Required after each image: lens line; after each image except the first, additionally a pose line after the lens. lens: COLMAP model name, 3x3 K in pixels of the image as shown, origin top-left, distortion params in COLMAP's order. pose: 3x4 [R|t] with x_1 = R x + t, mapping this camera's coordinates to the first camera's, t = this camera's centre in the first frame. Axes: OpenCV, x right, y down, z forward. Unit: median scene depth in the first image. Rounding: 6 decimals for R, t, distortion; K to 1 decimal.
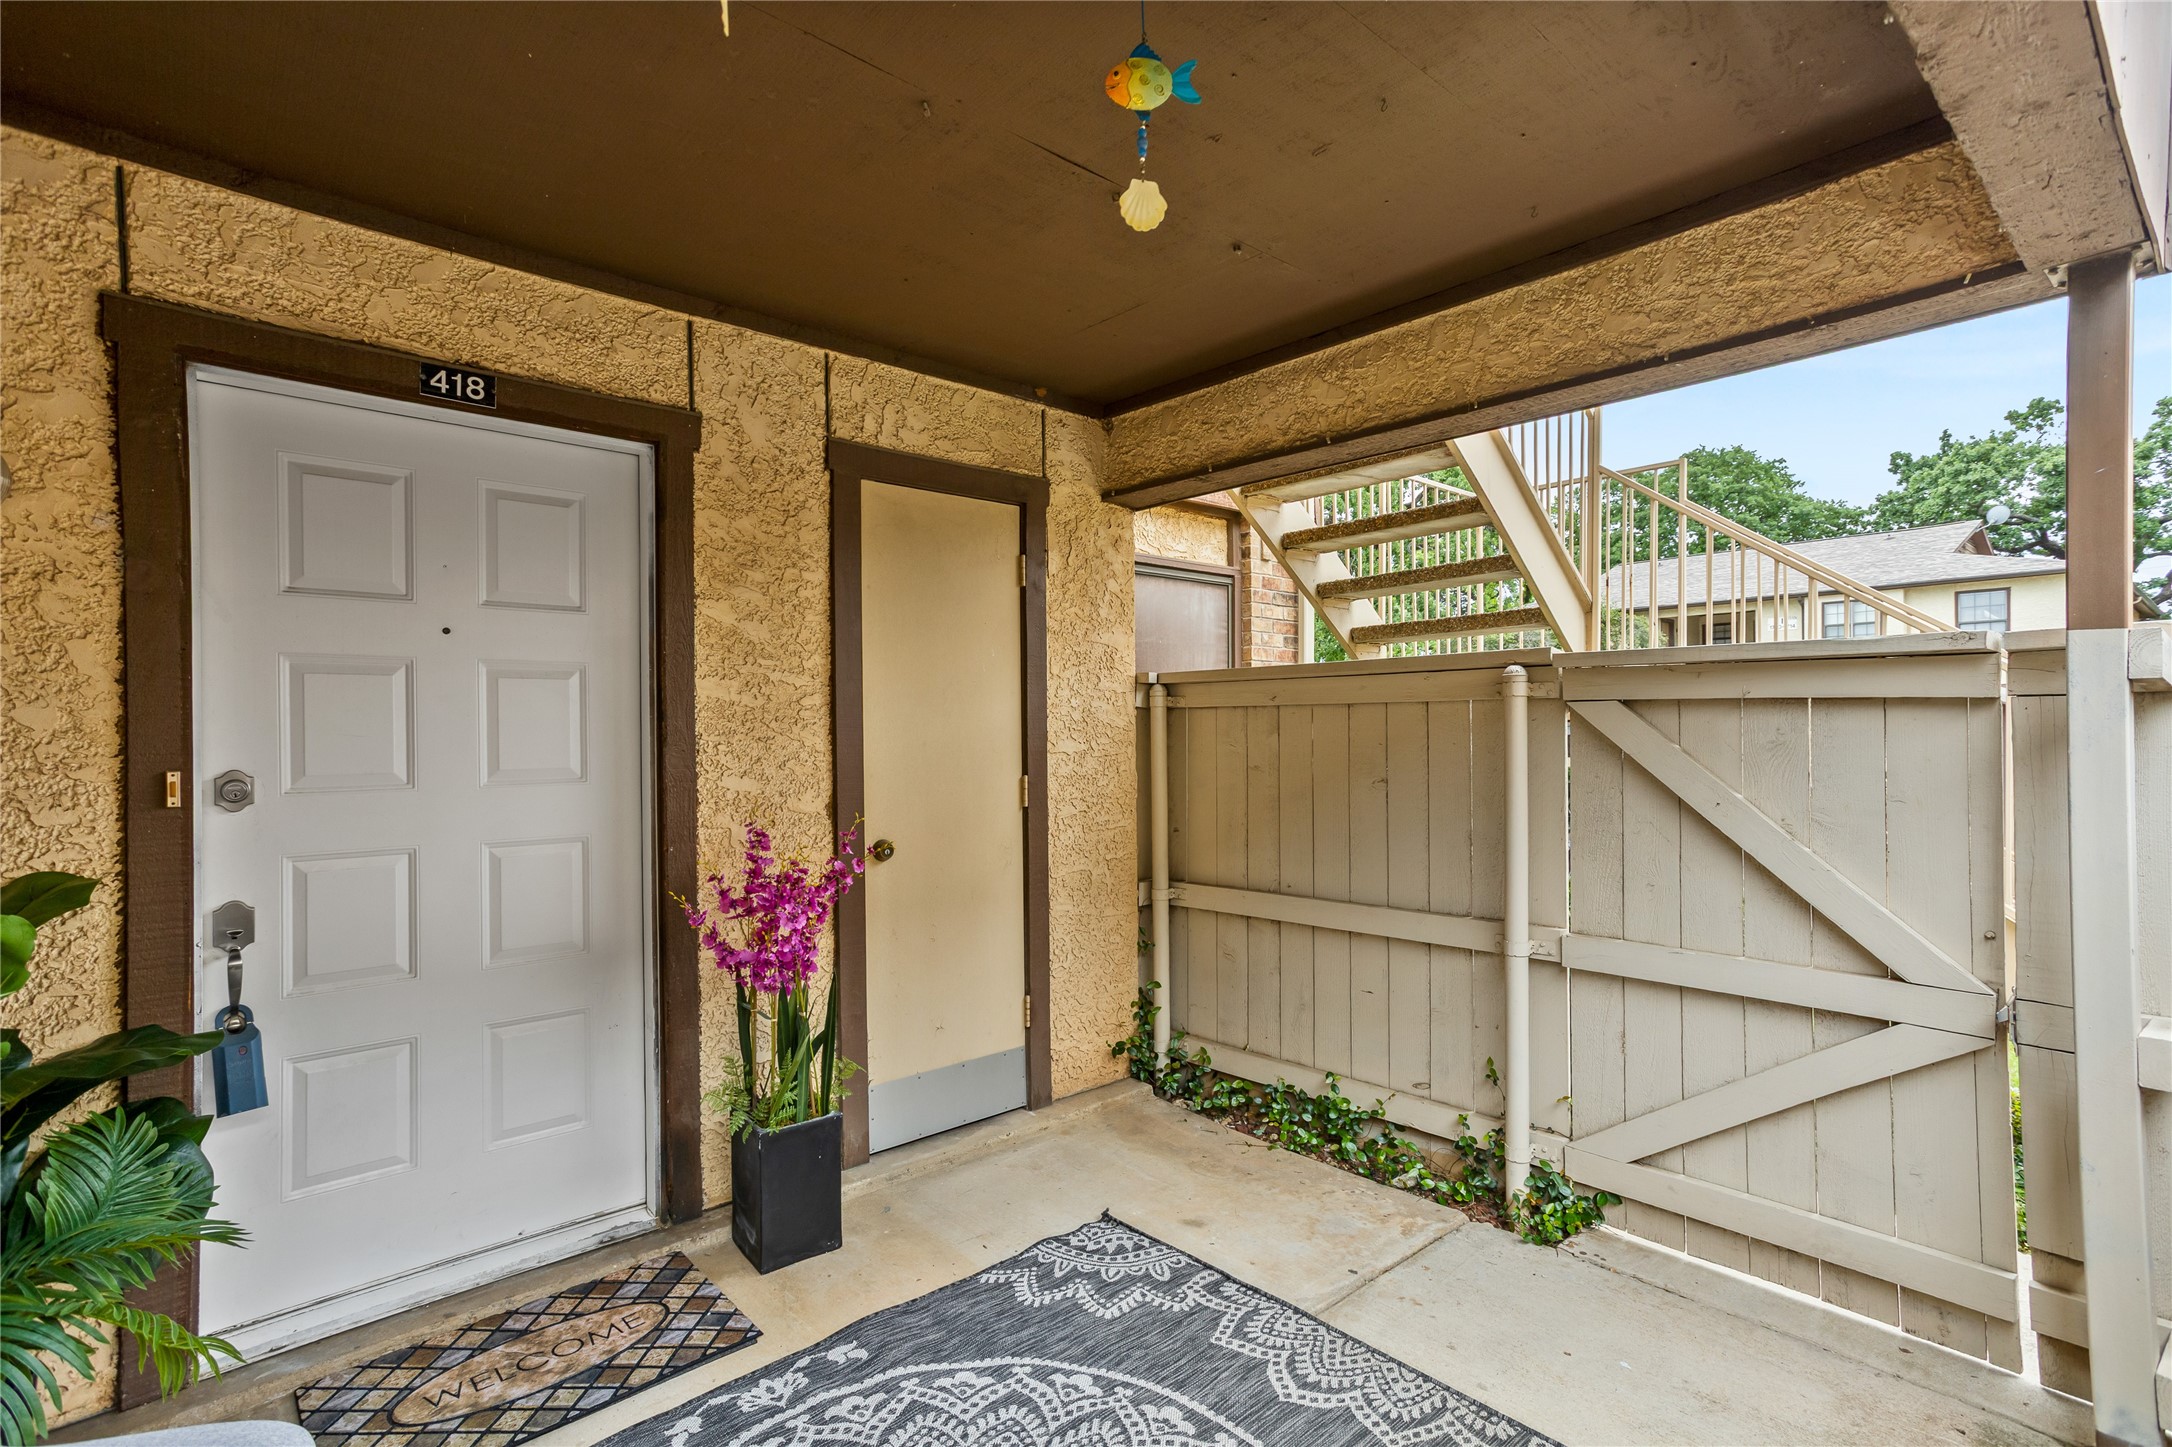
lens RADIAL K [[1033.9, 0, 1082.1], [0, 1033.9, 722.4], [0, 0, 1]] dist [0.003309, 0.007297]
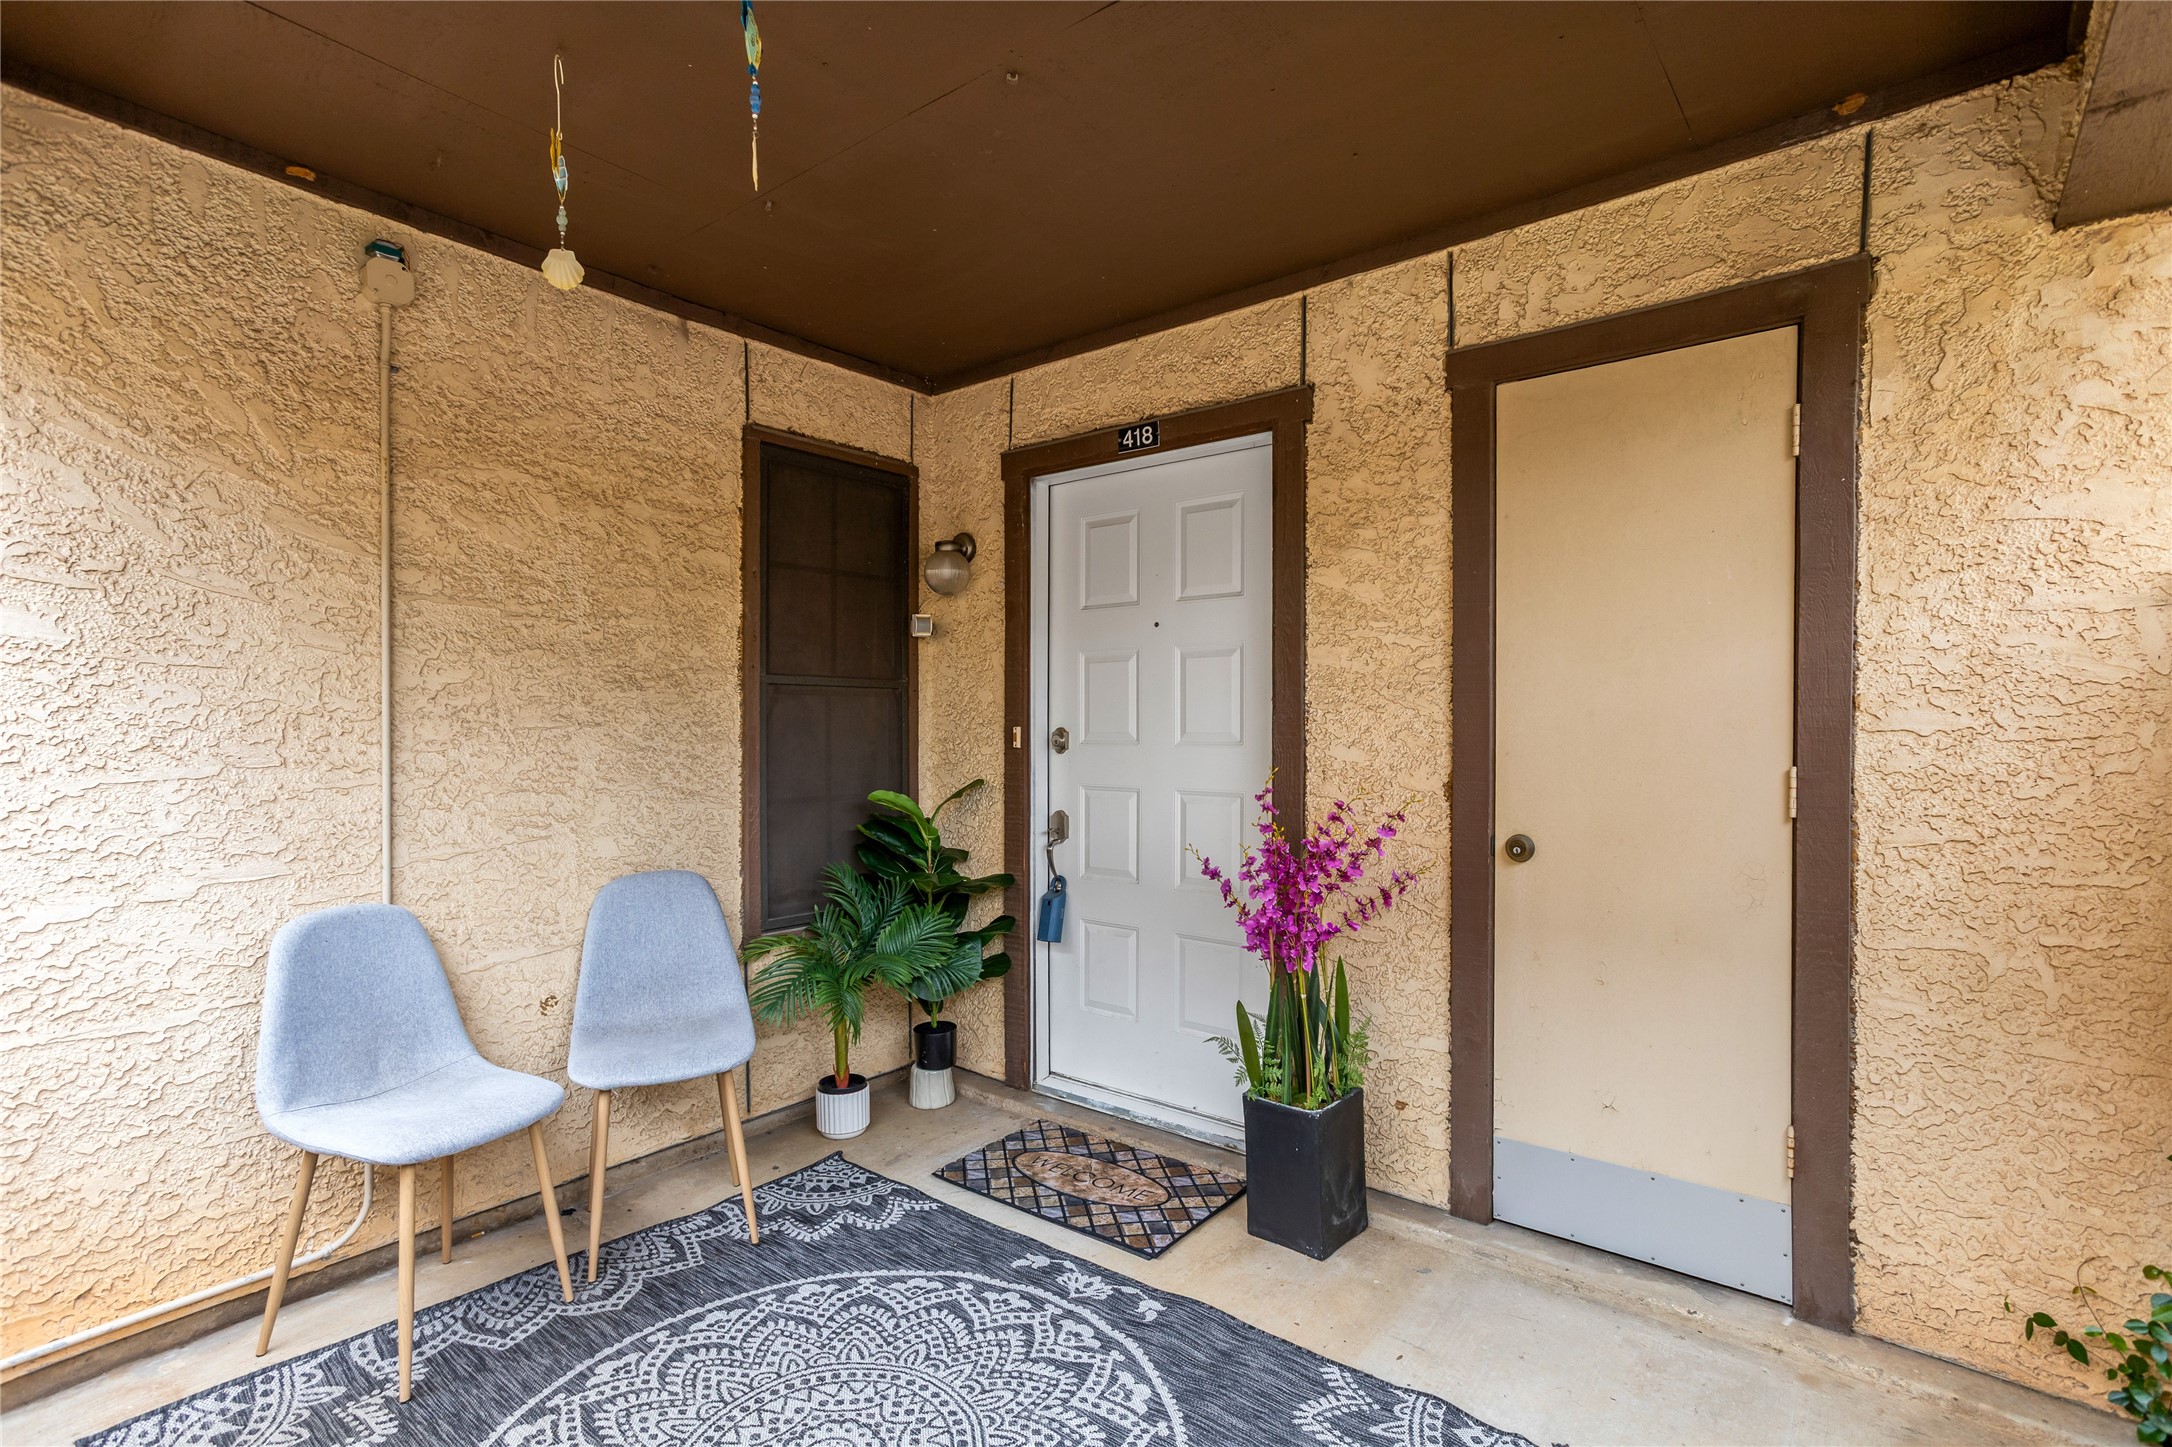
lens RADIAL K [[1033.9, 0, 1090.7], [0, 1033.9, 735.9], [0, 0, 1]] dist [0.003309, 0.007297]
pose [[0.181818, 0.015909, -0.983203, 0.591786], [0.003777, 0.999850, 0.016877, 0.026443], [0.983325, -0.006782, 0.181731, 0.606716]]
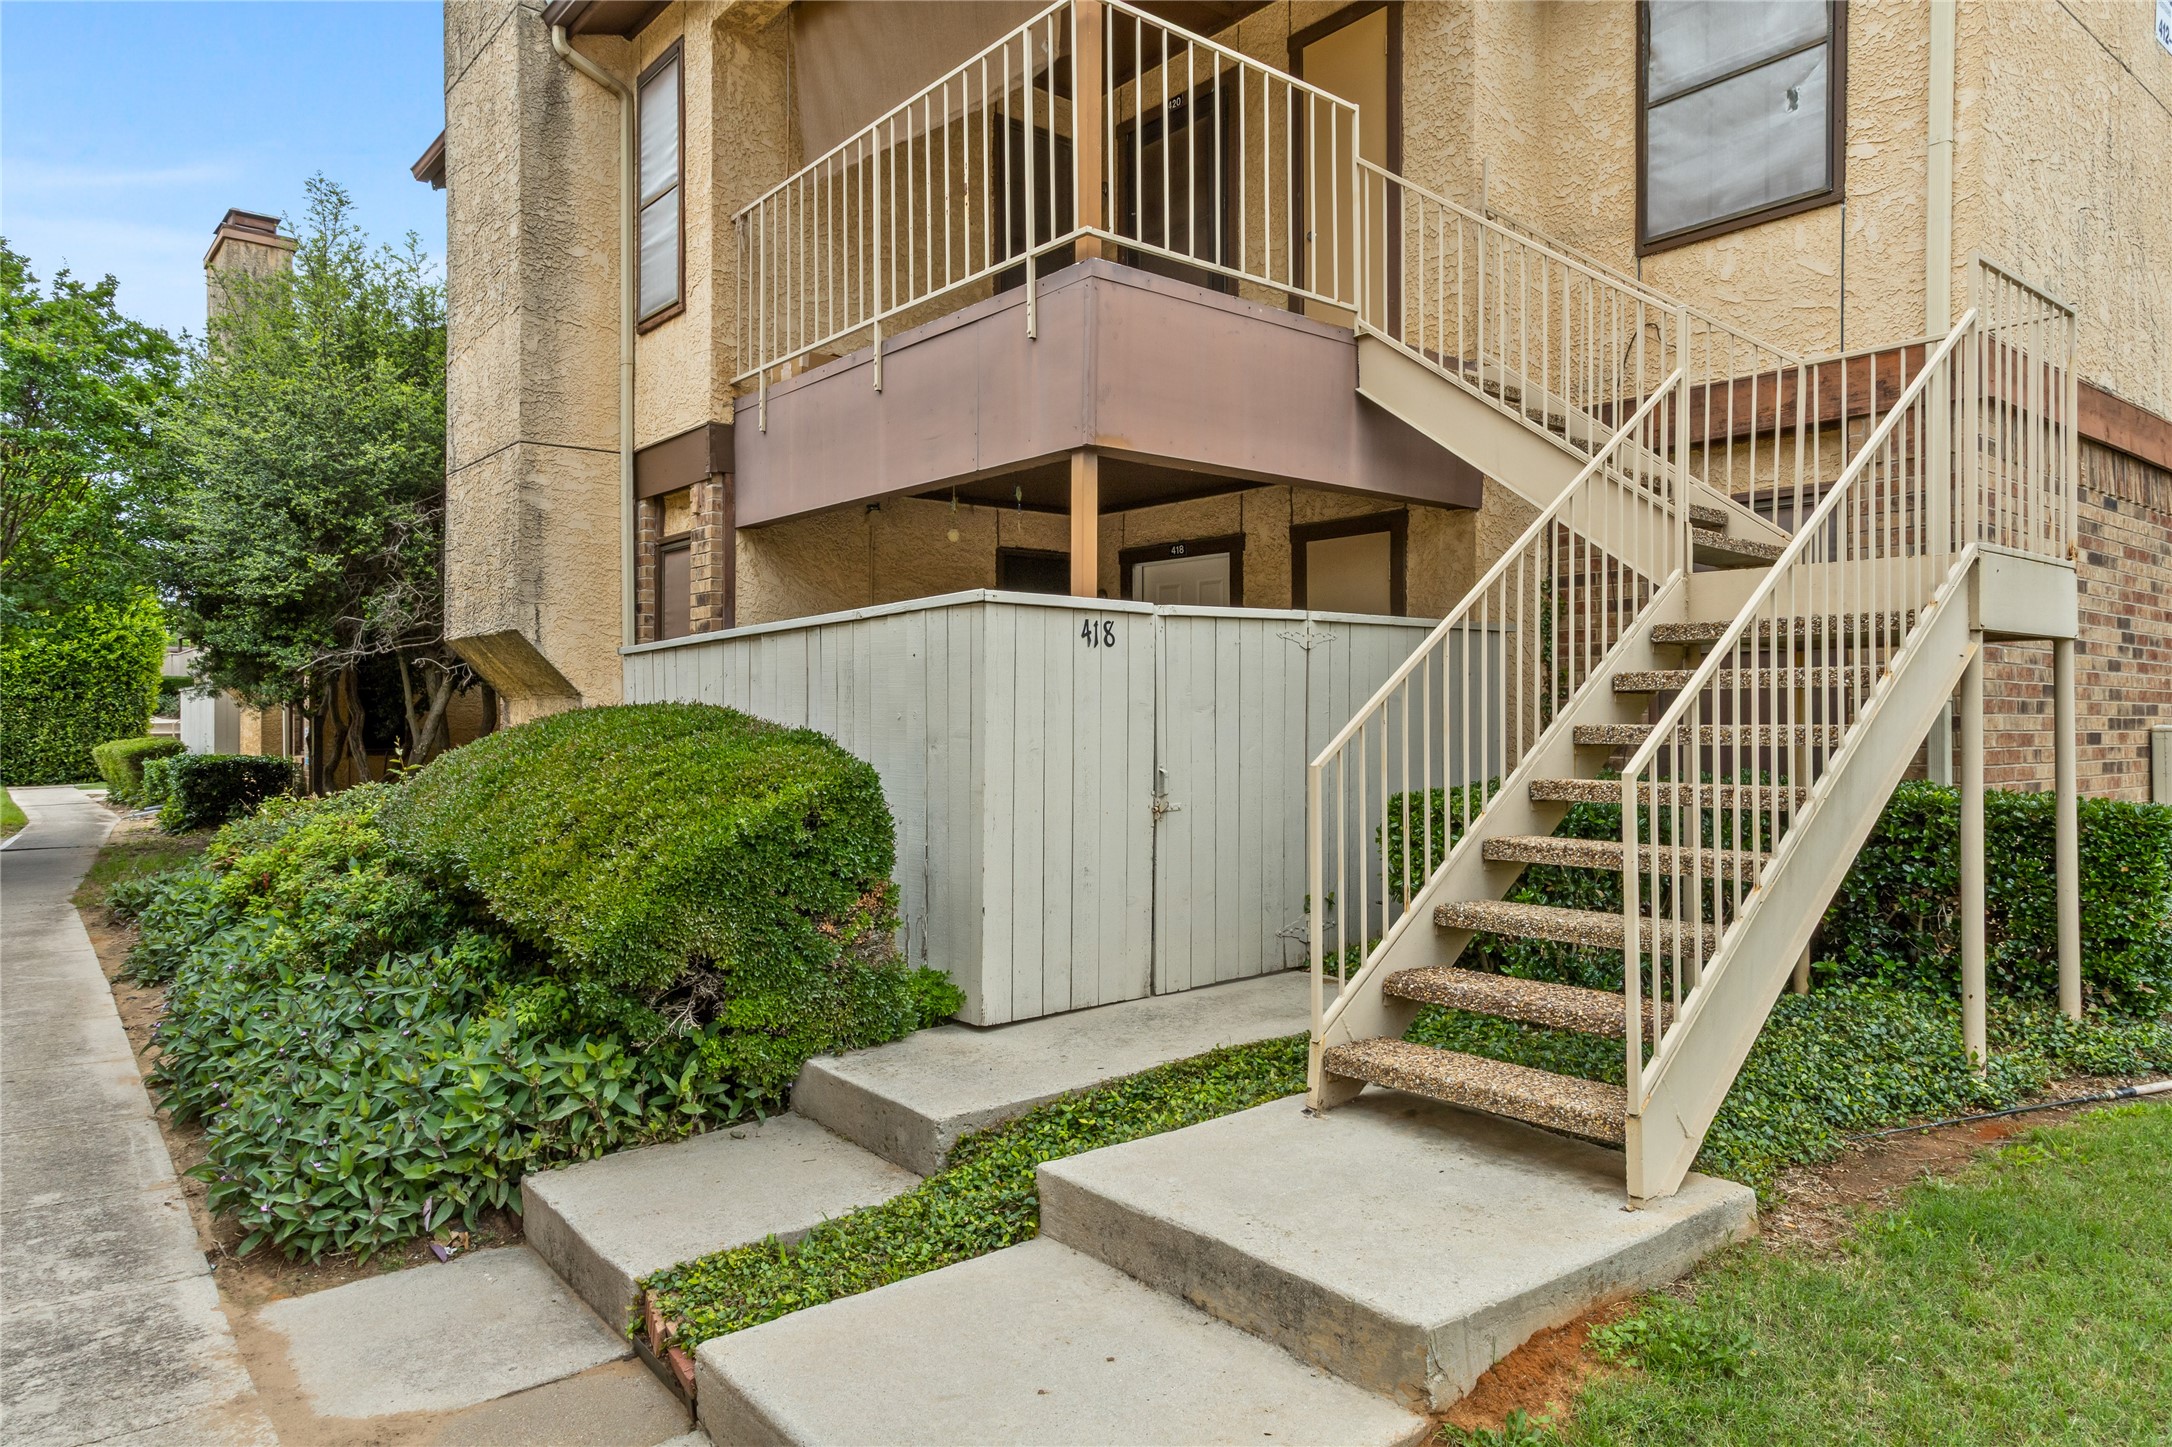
lens RADIAL K [[1346.3, 0, 1072.5], [0, 1346.3, 718.7], [0, 0, 1]] dist [-0.005844, 0.000788]
pose [[-0.034050, 0.009768, -0.999372, 2.595277], [0.003568, 0.999947, 0.009652, 0.077018], [0.999414, -0.003237, -0.034083, 0.728776]]
